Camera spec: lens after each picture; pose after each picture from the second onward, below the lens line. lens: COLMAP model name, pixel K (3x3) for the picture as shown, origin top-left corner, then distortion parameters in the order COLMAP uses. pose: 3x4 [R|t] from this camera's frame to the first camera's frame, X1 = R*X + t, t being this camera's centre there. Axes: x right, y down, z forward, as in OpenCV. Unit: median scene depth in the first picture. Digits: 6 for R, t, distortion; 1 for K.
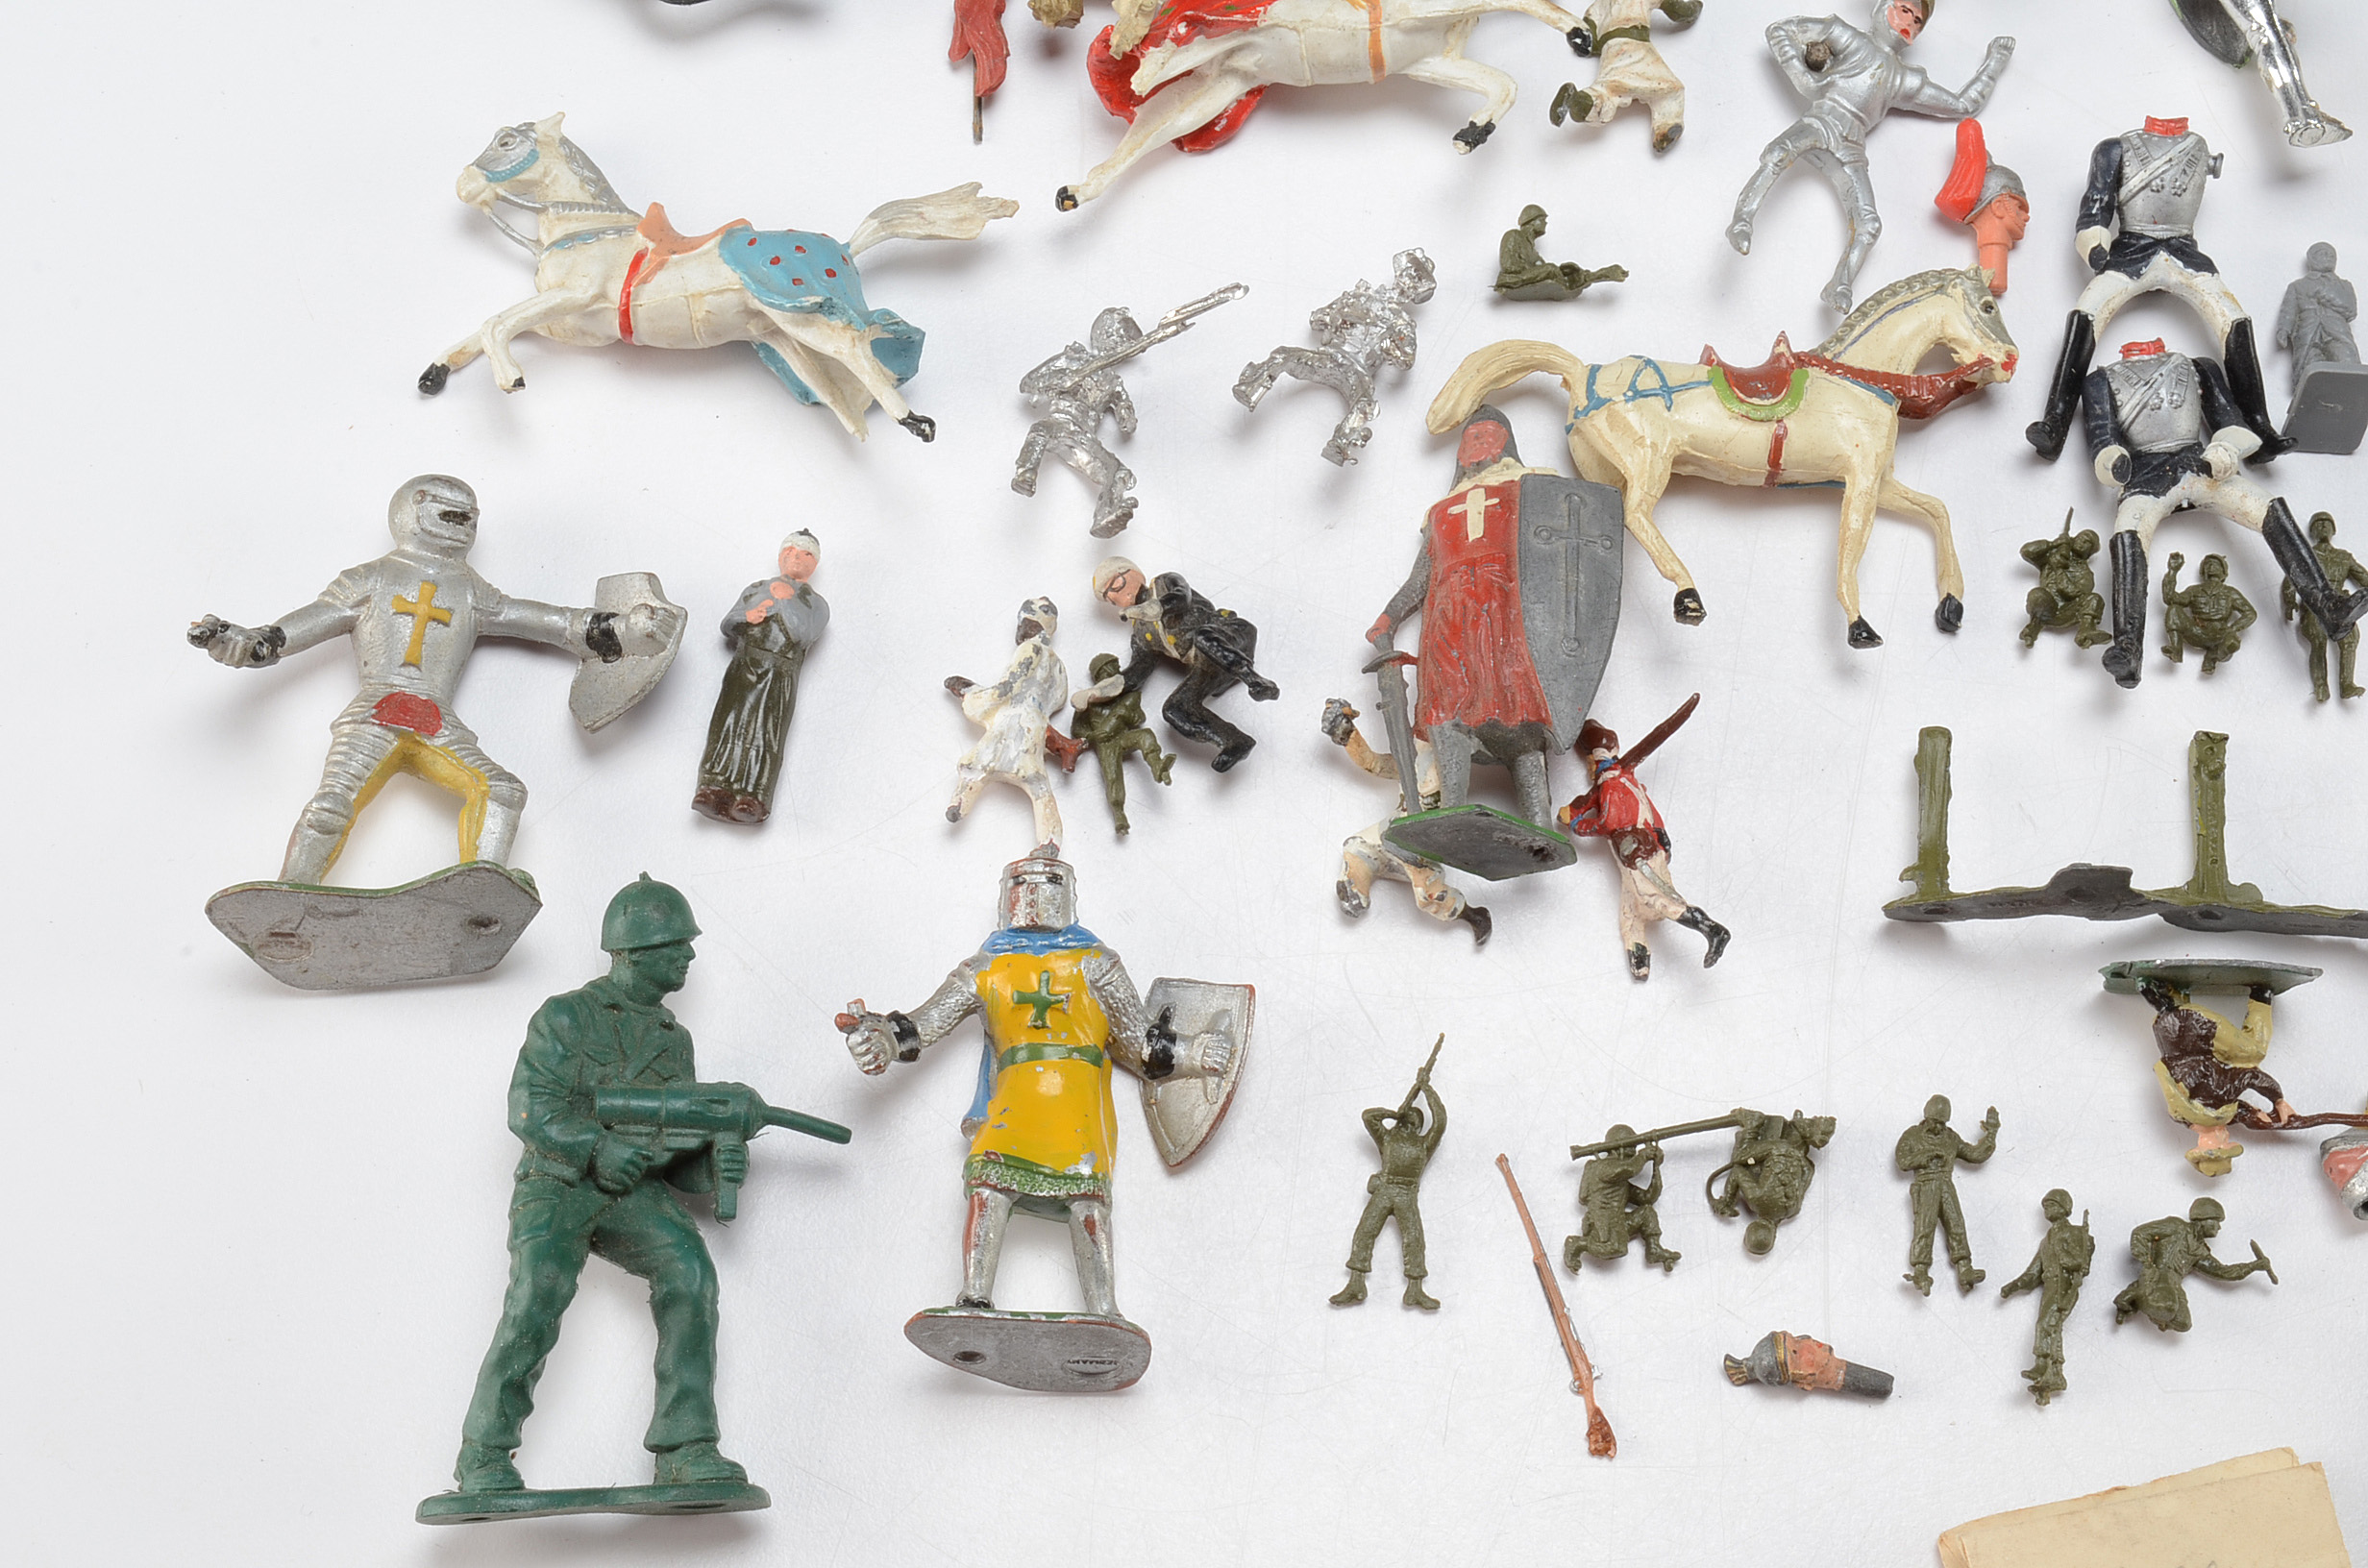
lens RADIAL K [[4511.0, 0, 1184.0], [0, 4511.0, 784.0], [0, 0, 1]] dist [0.007971, 0.204686]
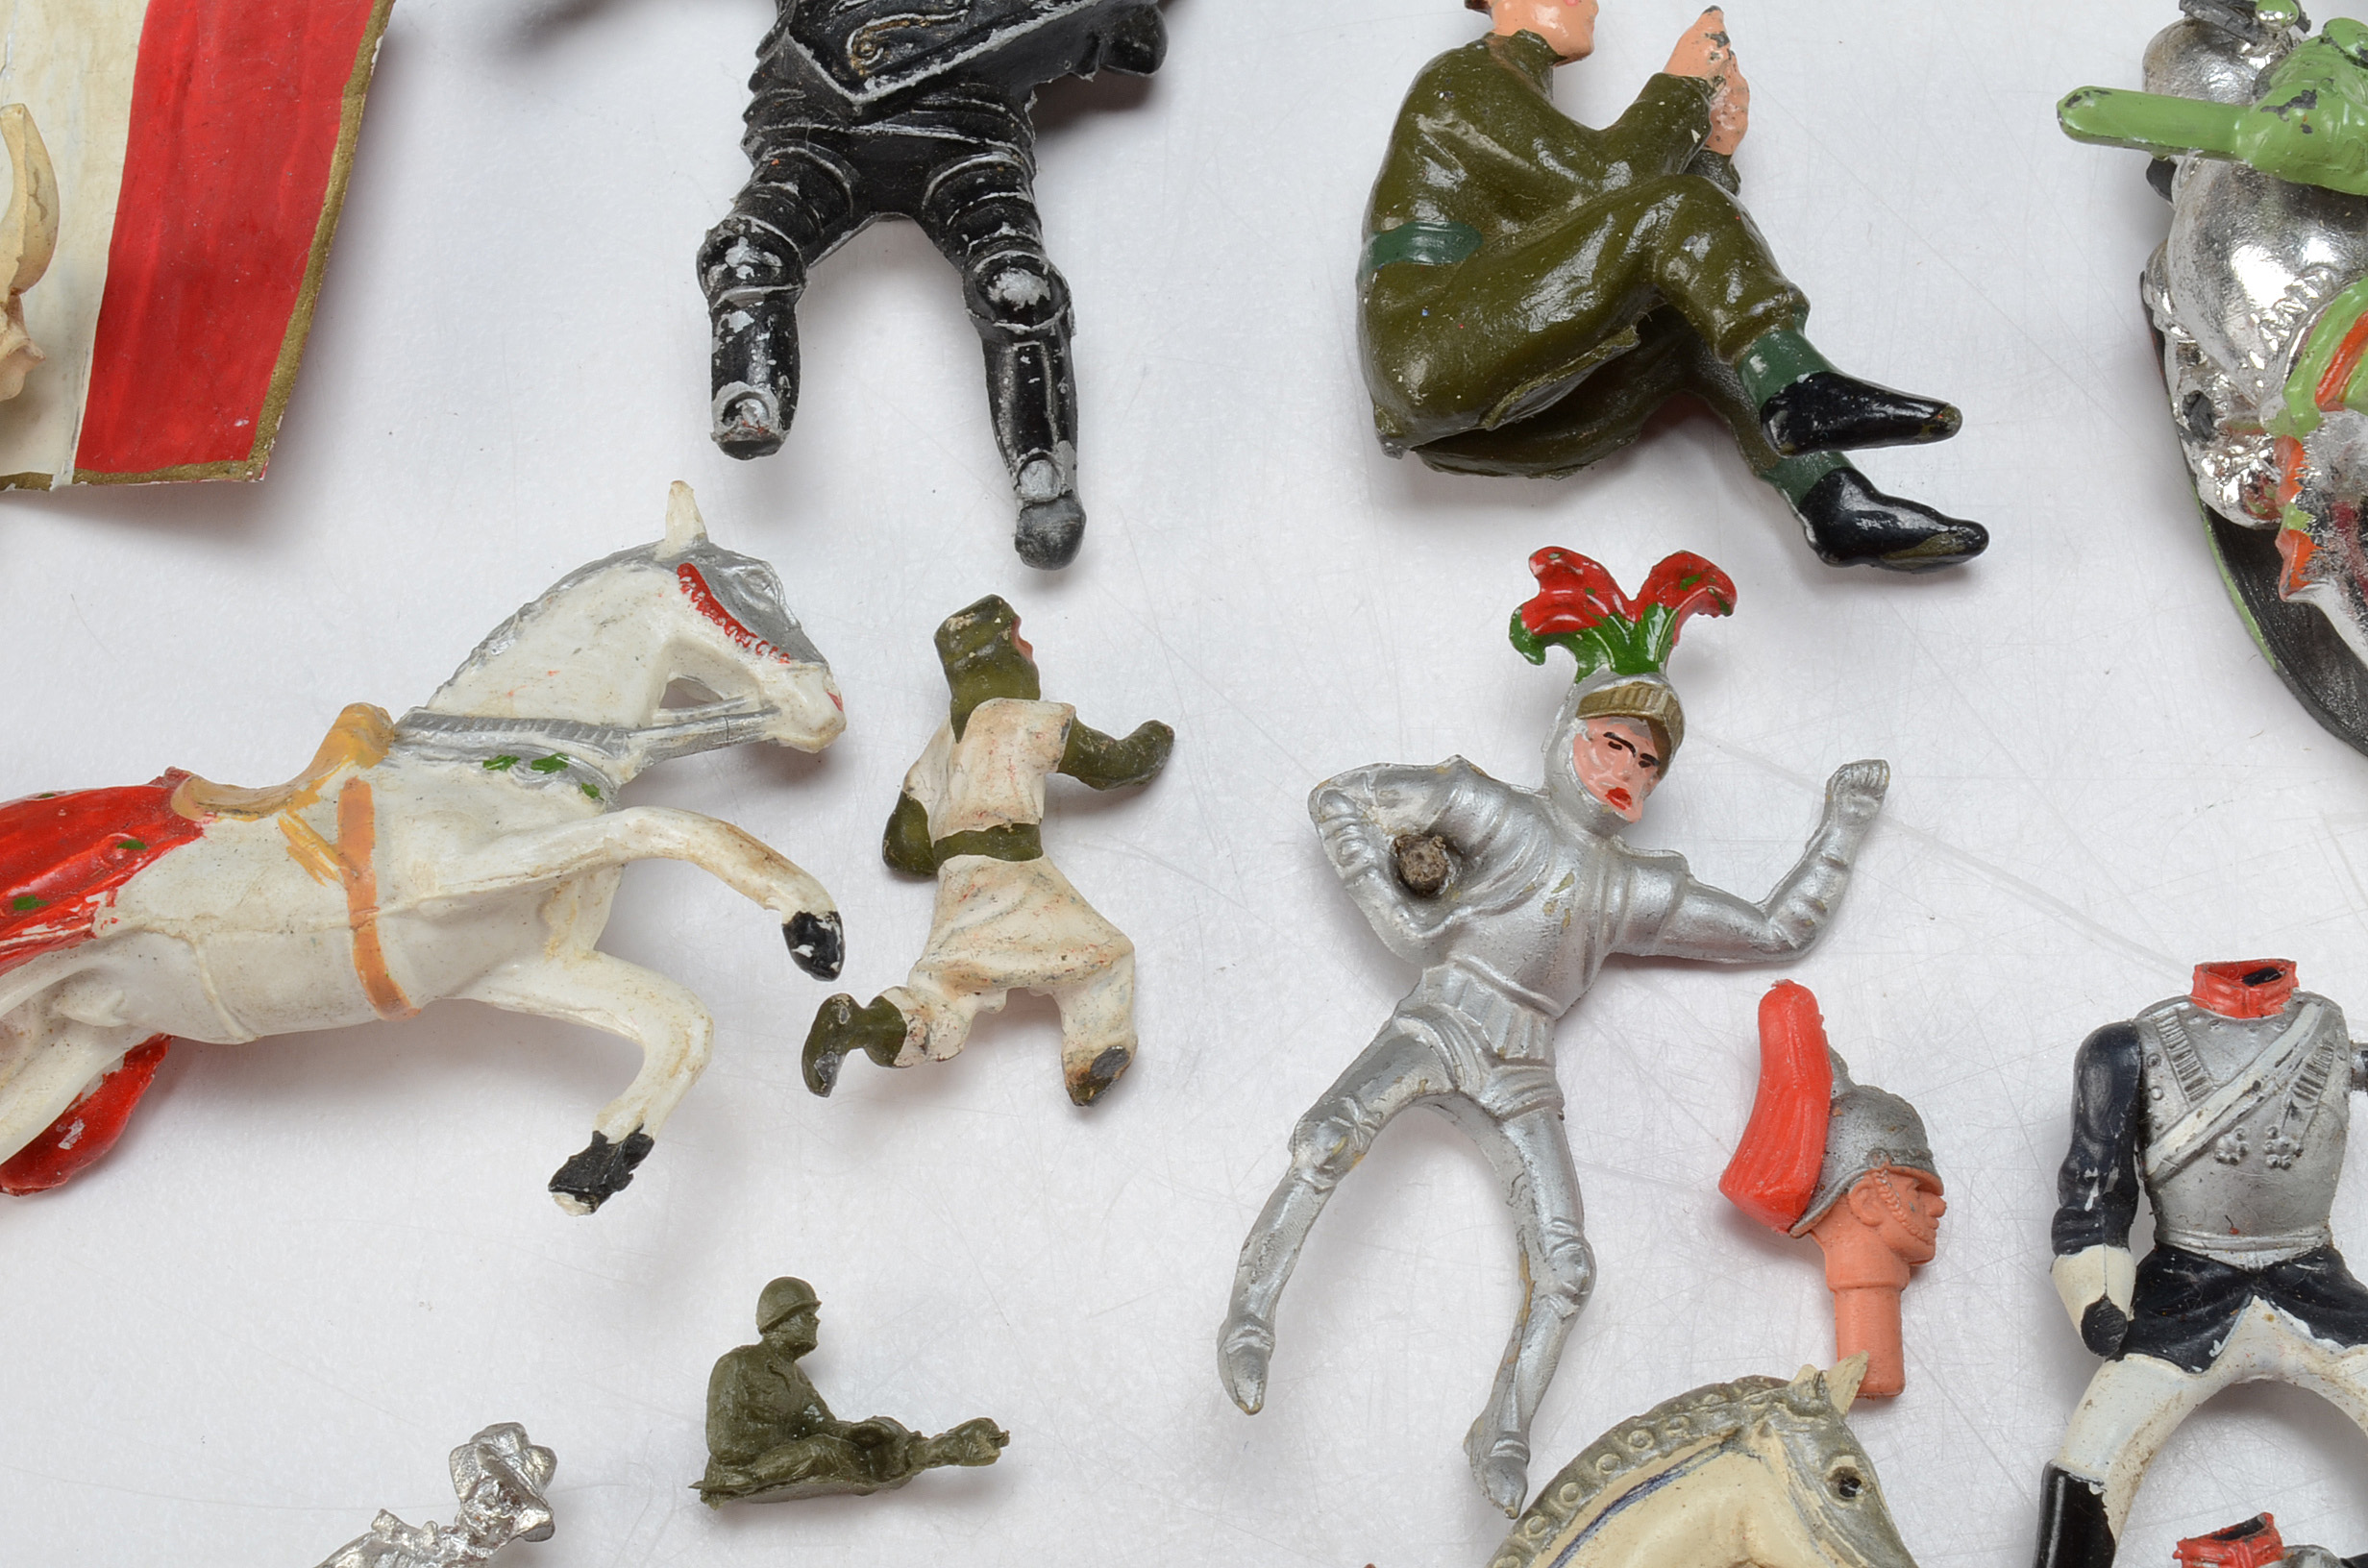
lens RADIAL K [[5395.8, 0, 1184.0], [0, 5395.8, 784.0], [0, 0, 1]] dist [0.102160, -0.181258]
pose [[0.994960, -0.086930, -0.049979, 0.151029], [0.087883, 0.995982, 0.017199, -0.188386], [0.048283, -0.021504, 0.998602, 0.508174]]
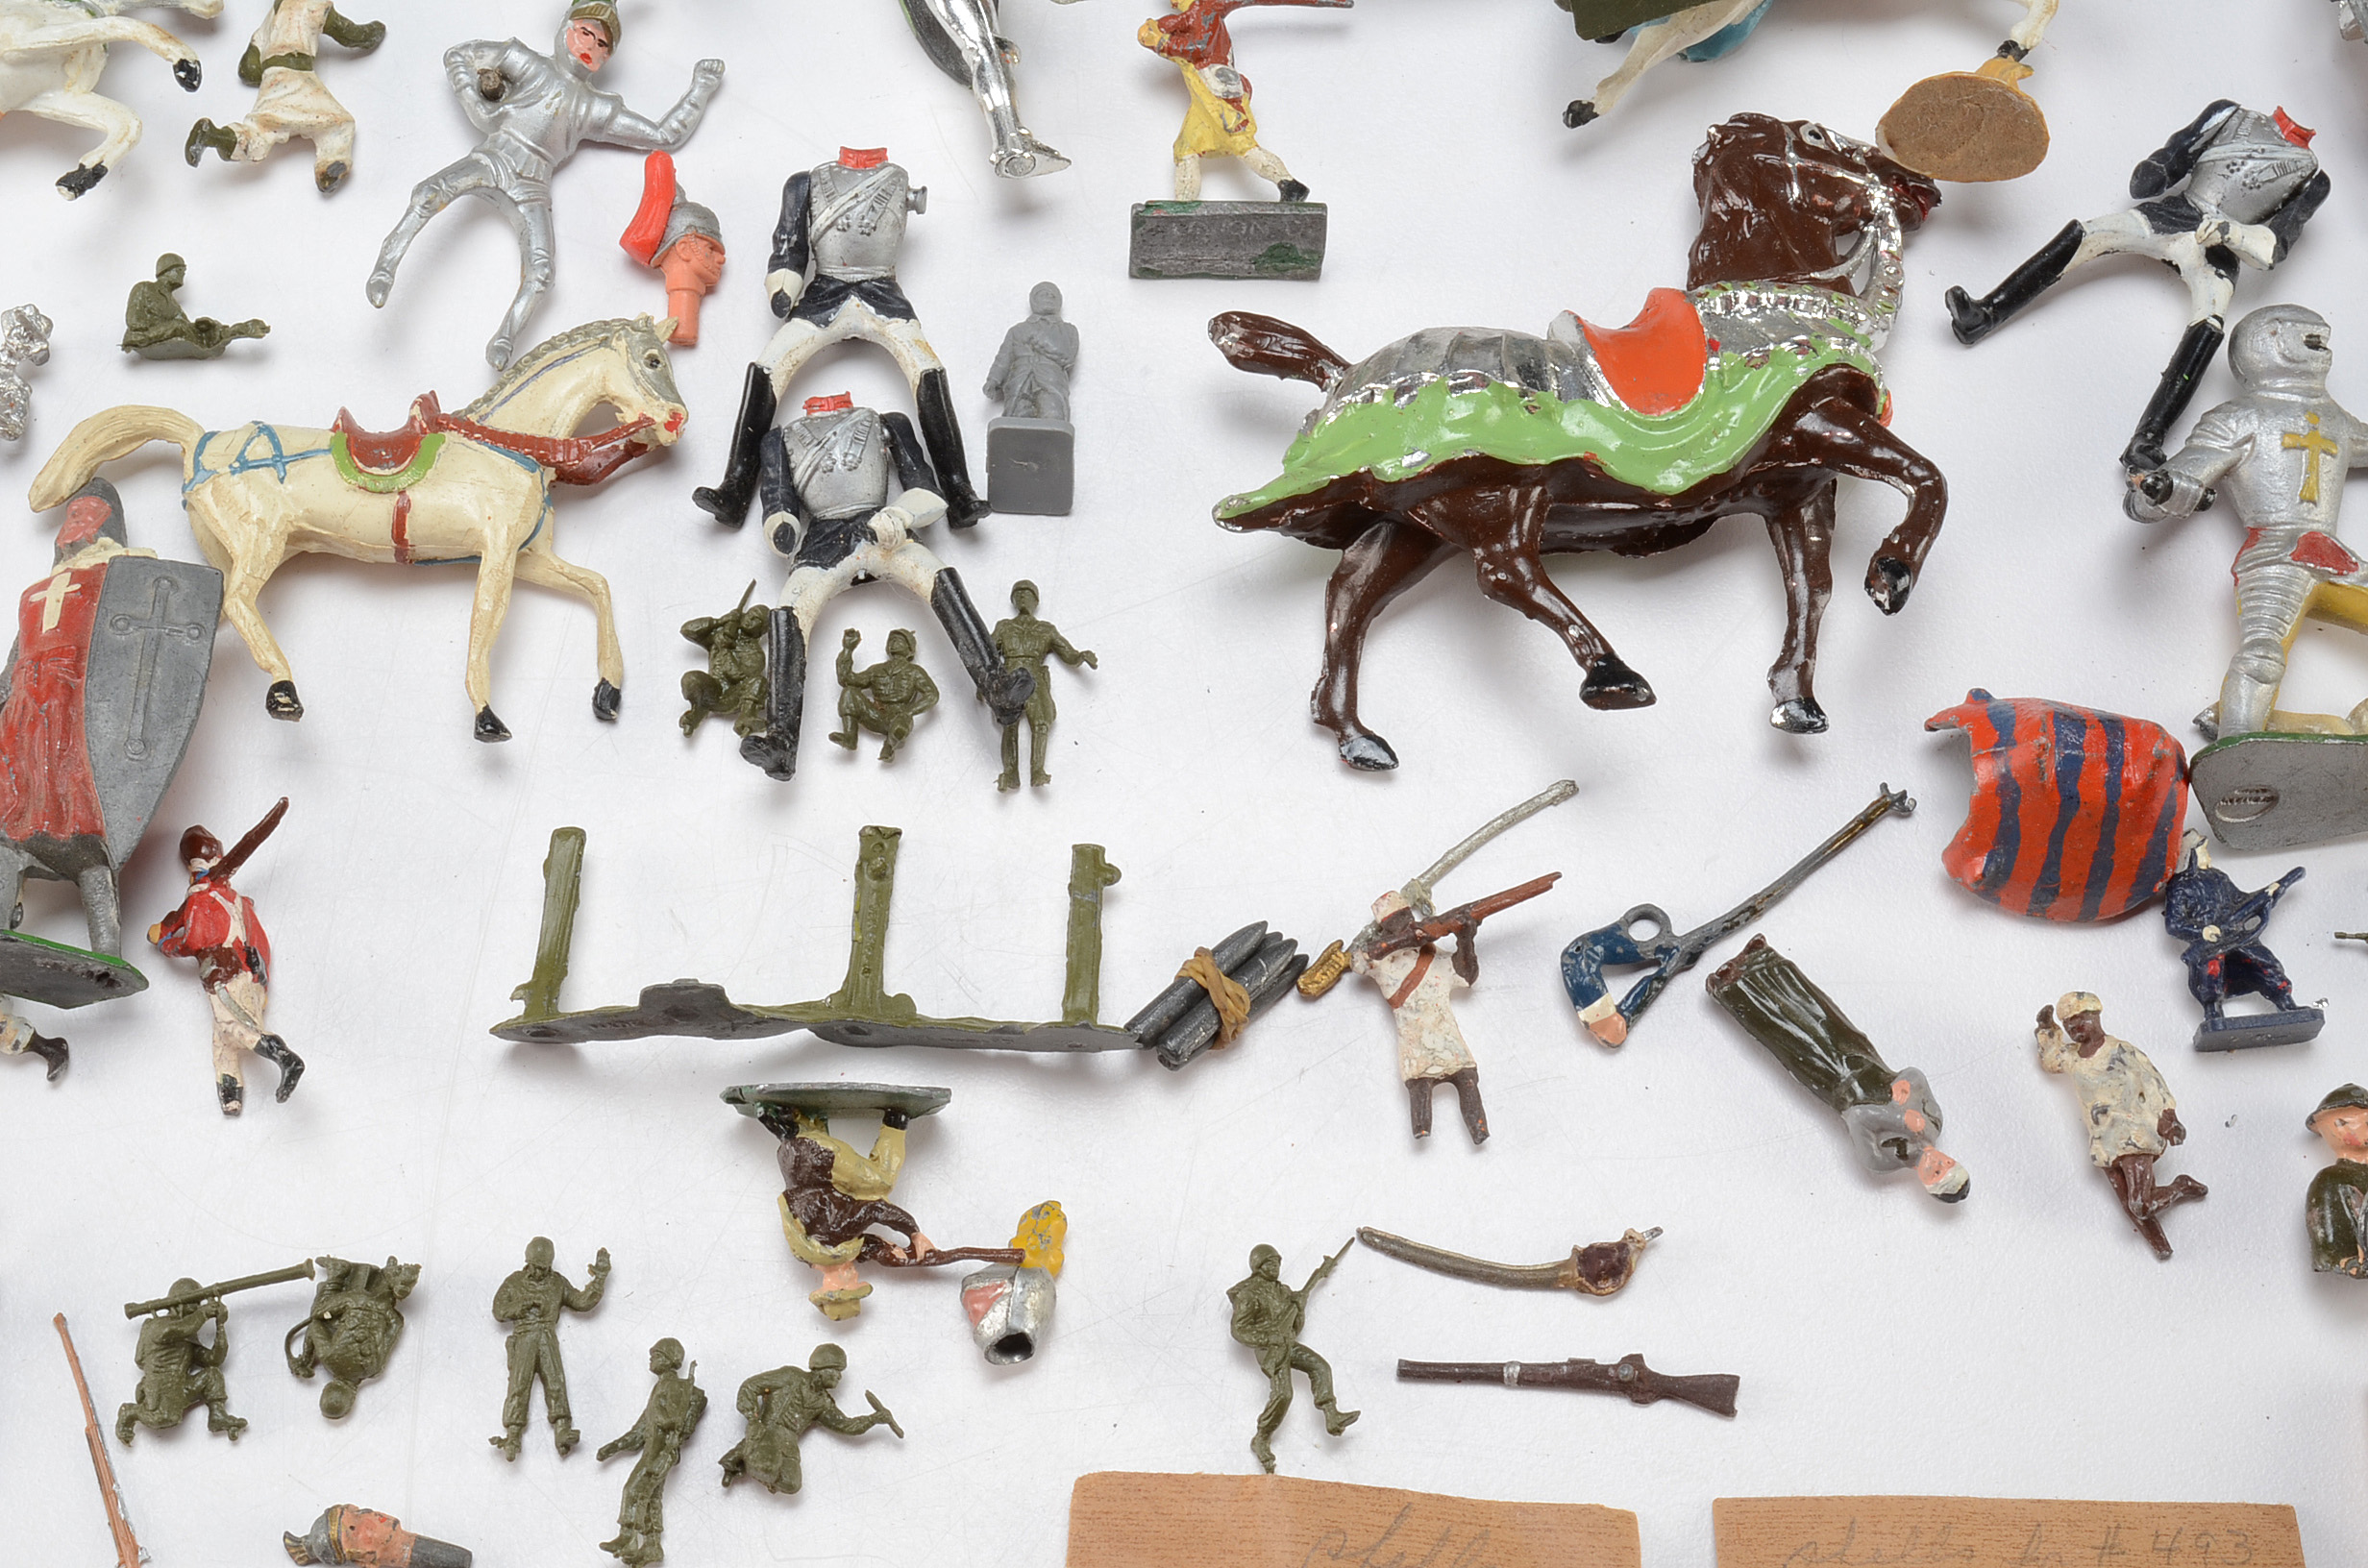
lens RADIAL K [[4892.8, 0, 1184.0], [0, 4892.8, 784.0], [0, 0, 1]] dist [0.053664, 0.177008]
pose [[0.999693, -0.019201, 0.015655, 0.273804], [0.019183, 0.999815, 0.001295, -0.020234], [-0.015677, -0.000995, 0.999877, 0.013091]]
